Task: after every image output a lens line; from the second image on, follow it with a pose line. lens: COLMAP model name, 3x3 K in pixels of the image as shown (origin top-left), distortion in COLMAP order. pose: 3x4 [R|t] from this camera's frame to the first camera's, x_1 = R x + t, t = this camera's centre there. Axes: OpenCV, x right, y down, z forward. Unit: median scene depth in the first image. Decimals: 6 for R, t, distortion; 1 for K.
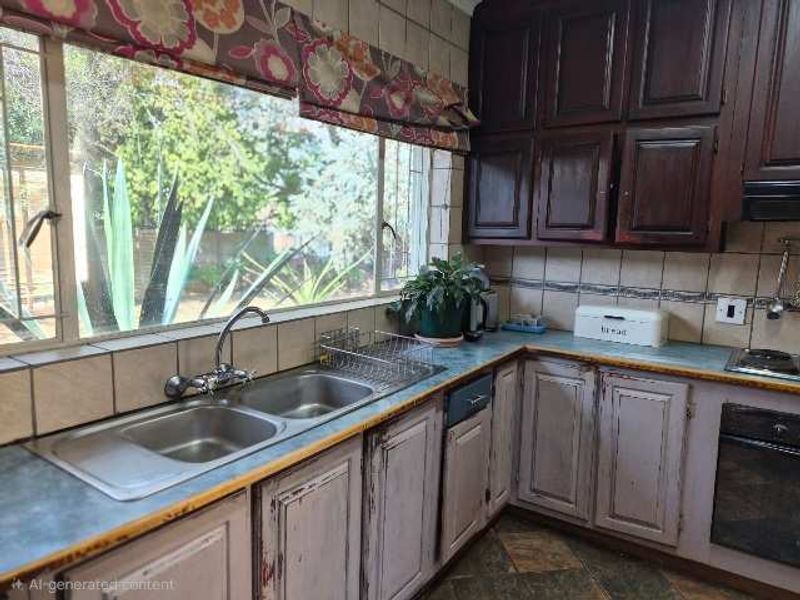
lens RADIAL K [[554.1, 0, 393.4], [0, 554.1, 303.0], [0, 0, 1]] dist [0.042956, -0.033523]
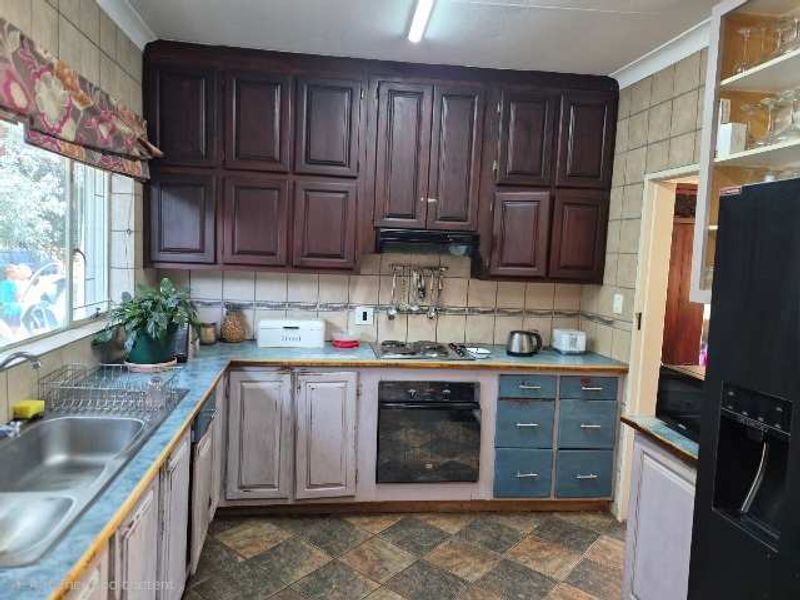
lens RADIAL K [[554.1, 0, 393.5], [0, 554.1, 281.8], [0, 0, 1]] dist [0.042956, -0.033523]
pose [[0.739221, -0.030516, 0.672771, -0.287570], [0.066241, 0.997423, -0.027542, -0.029489], [-0.670198, 0.064925, 0.739338, -0.075955]]
